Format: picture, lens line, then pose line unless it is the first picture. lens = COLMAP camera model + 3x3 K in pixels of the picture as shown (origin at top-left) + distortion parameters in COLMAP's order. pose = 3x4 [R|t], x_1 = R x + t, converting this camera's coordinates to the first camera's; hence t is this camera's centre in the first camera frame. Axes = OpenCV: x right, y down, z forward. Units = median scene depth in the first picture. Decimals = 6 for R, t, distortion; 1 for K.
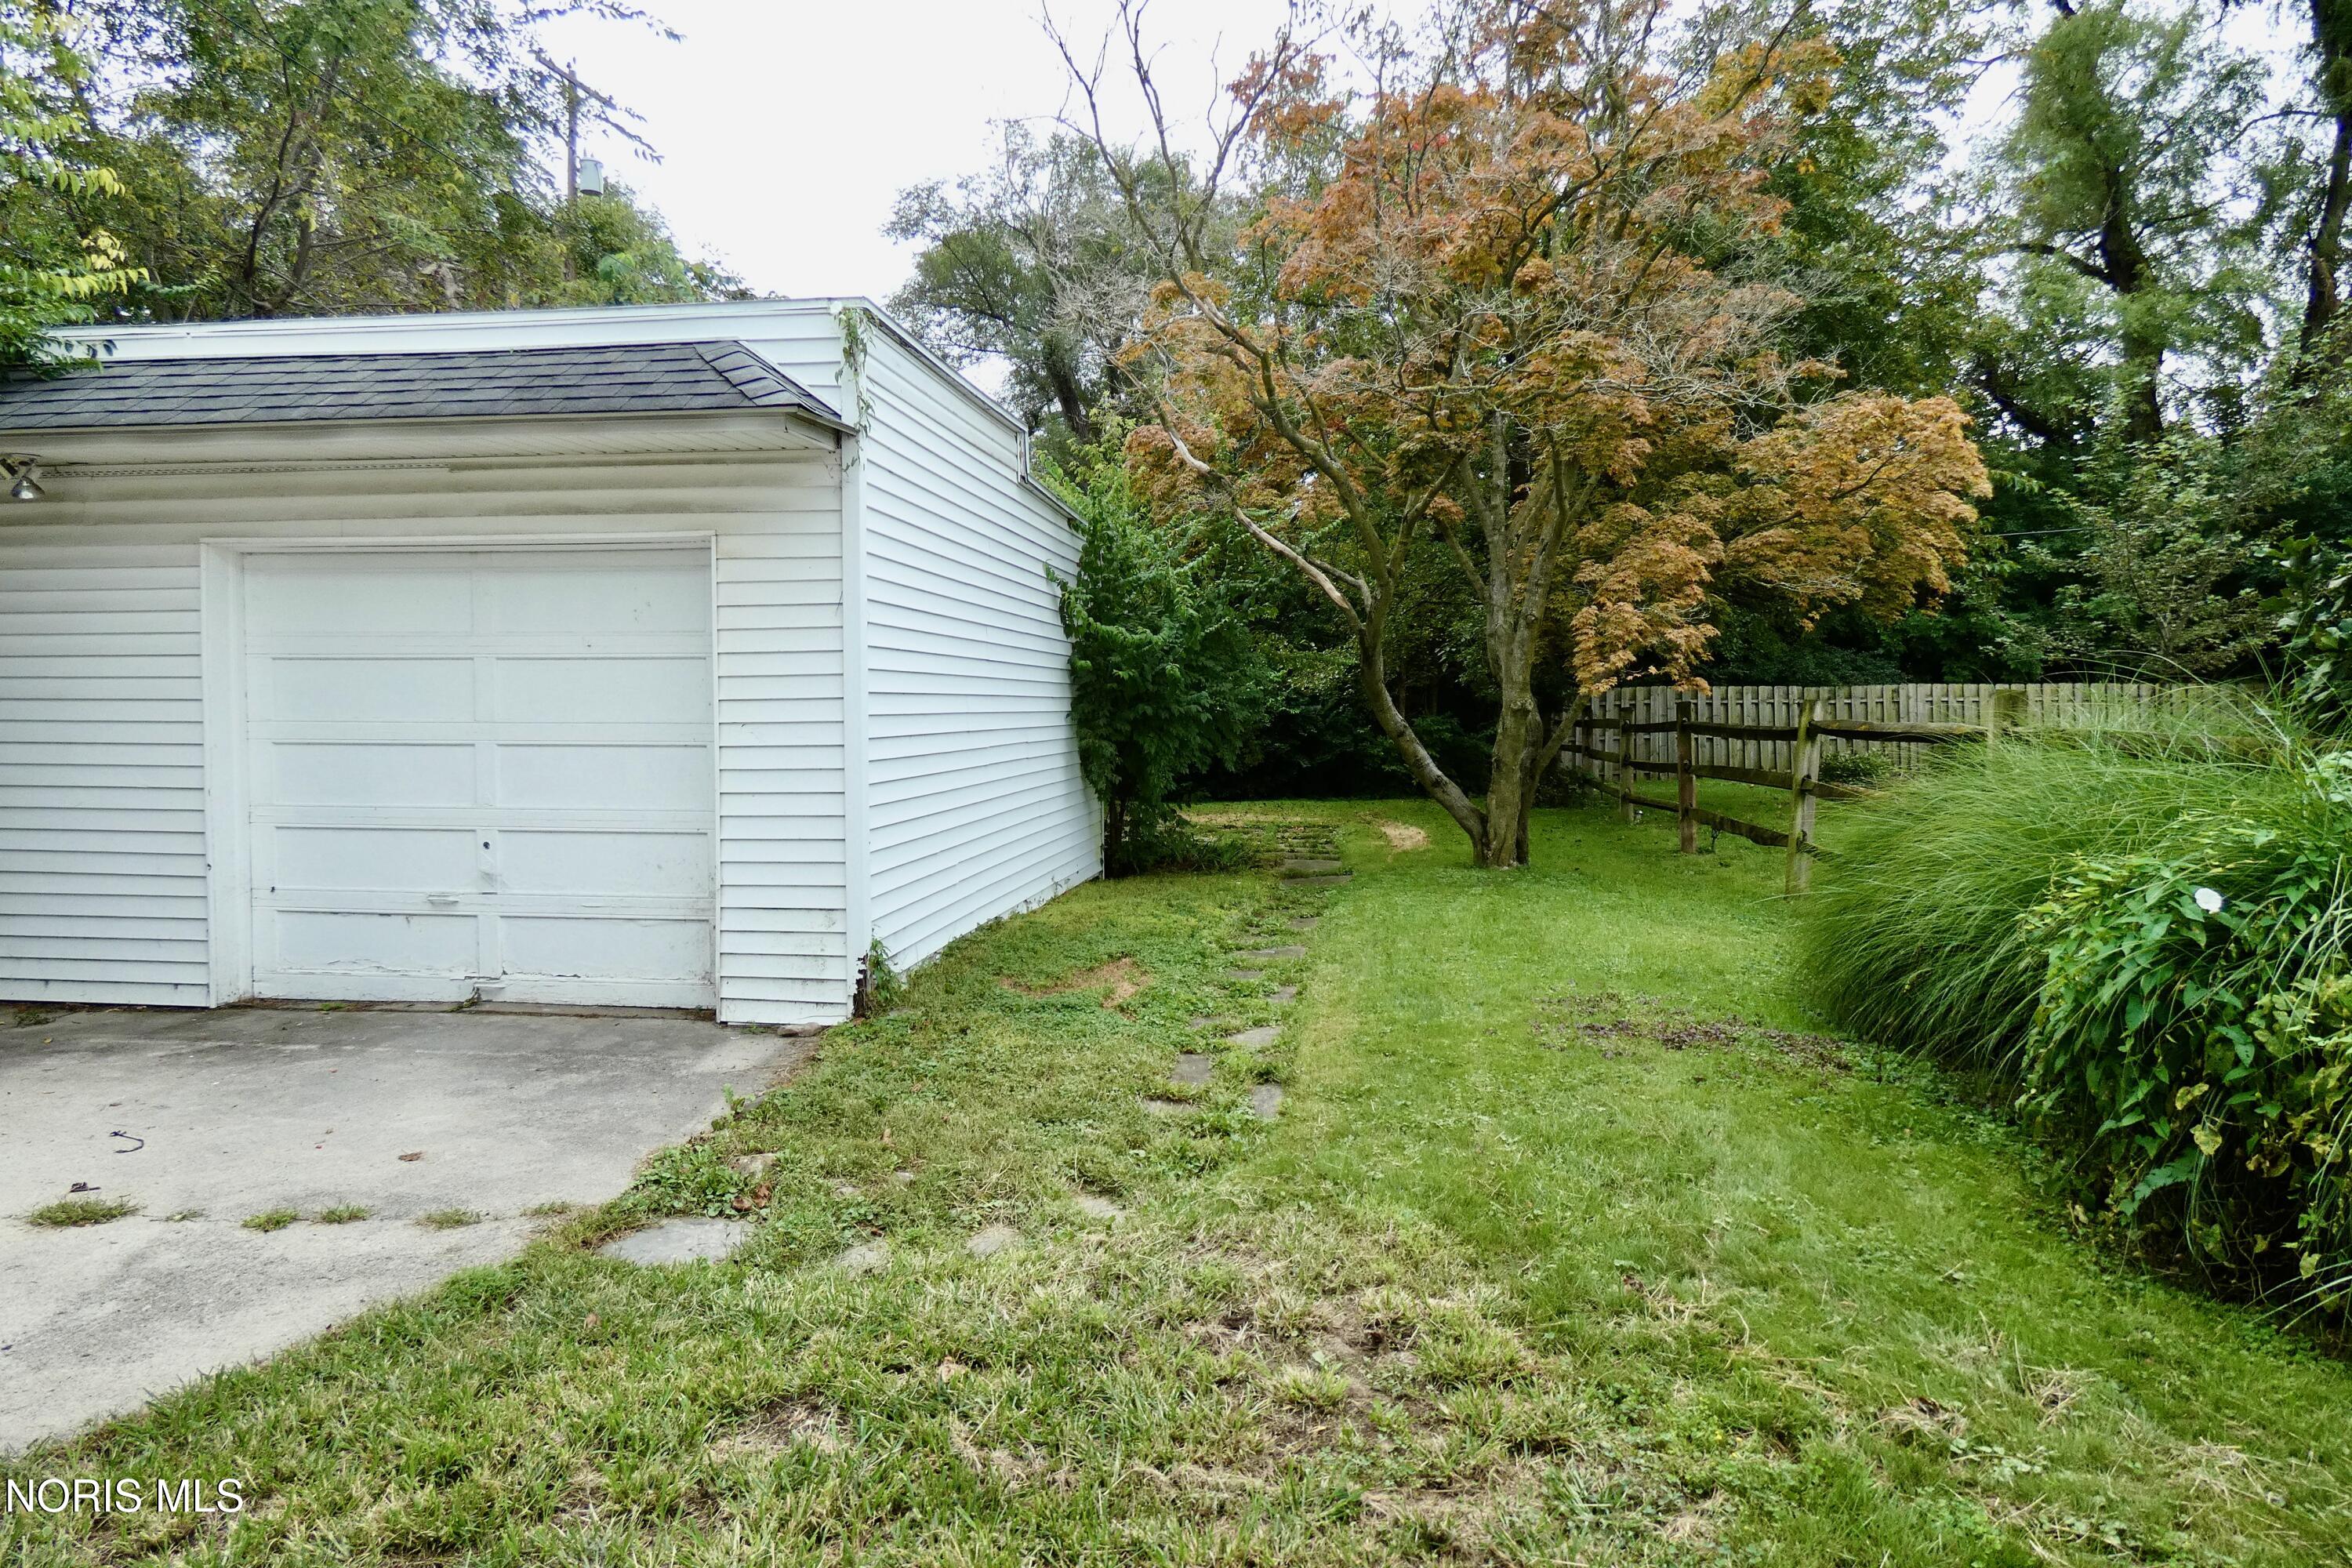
lens RADIAL K [[1499.8, 0, 1176.3], [0, 1499.8, 745.3], [0, 0, 1]] dist [0.004073, 0.002824]
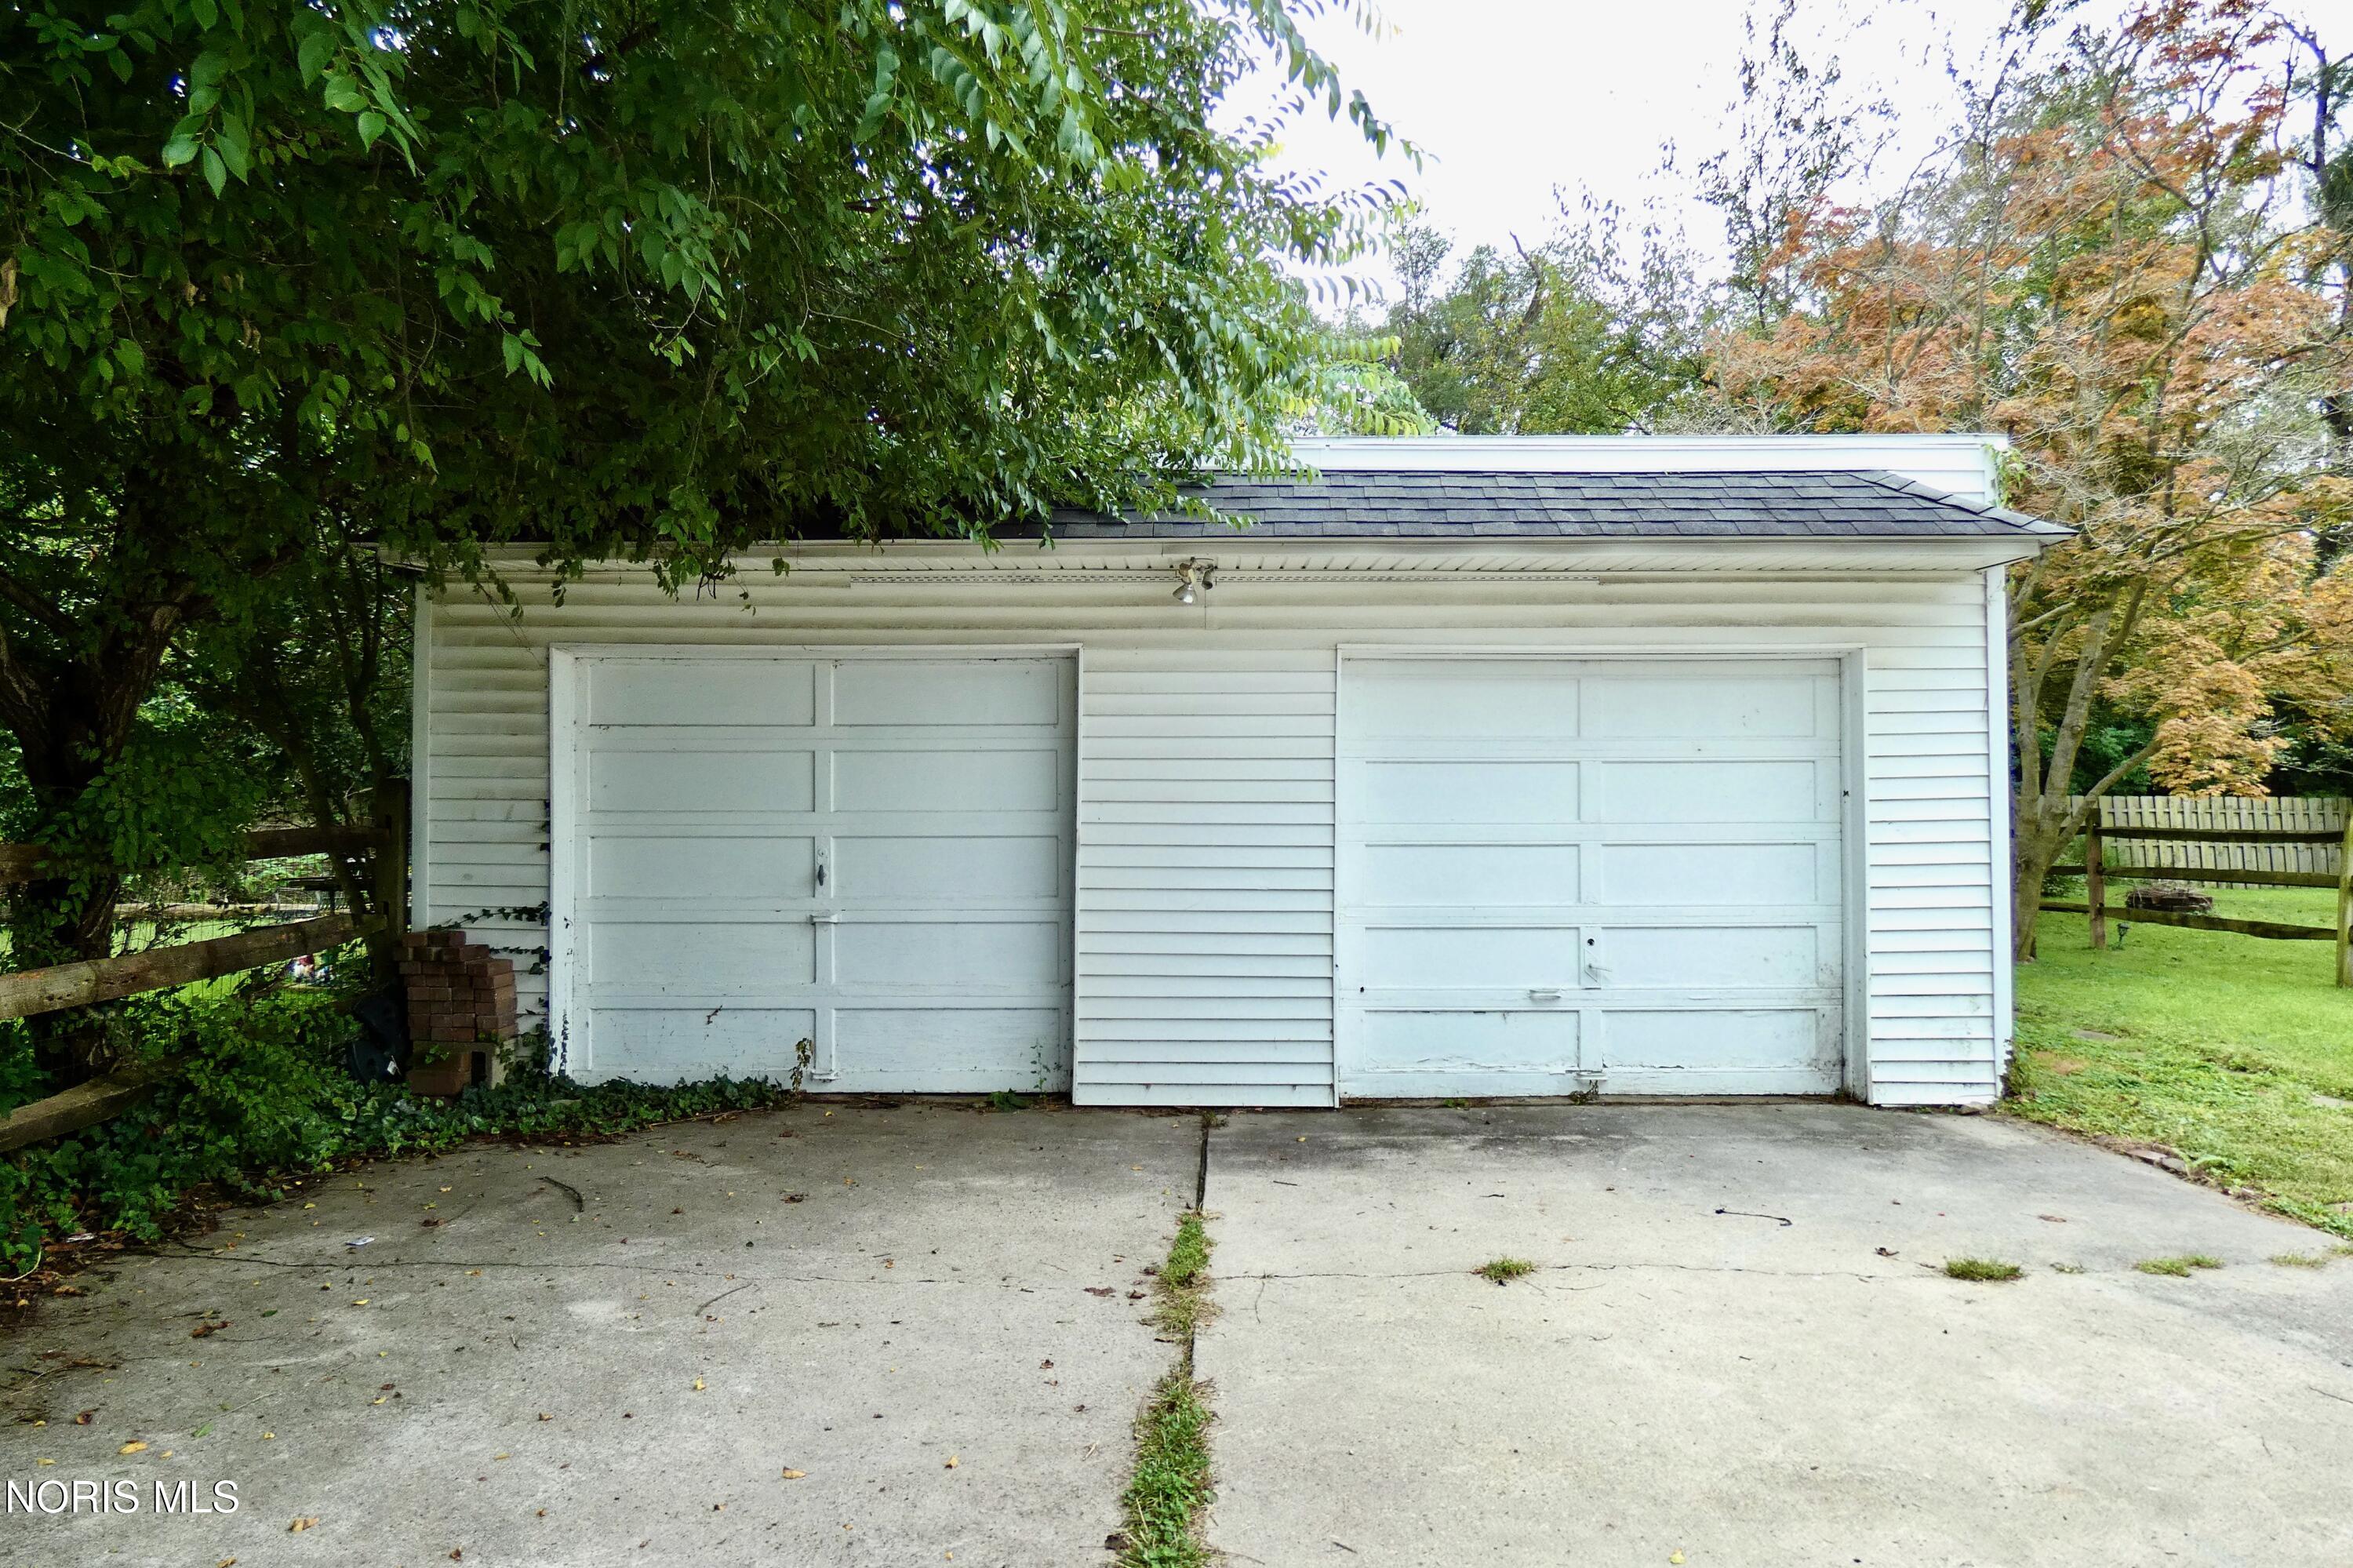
lens RADIAL K [[1518.9, 0, 1176.5], [0, 1518.9, 784.0], [0, 0, 1]] dist [-0.012277, 0.007307]
pose [[0.991128, 0.000964, 0.132909, -0.916984], [0.006275, 0.998519, -0.054039, 0.012964], [-0.132764, 0.054393, 0.989654, -0.005395]]
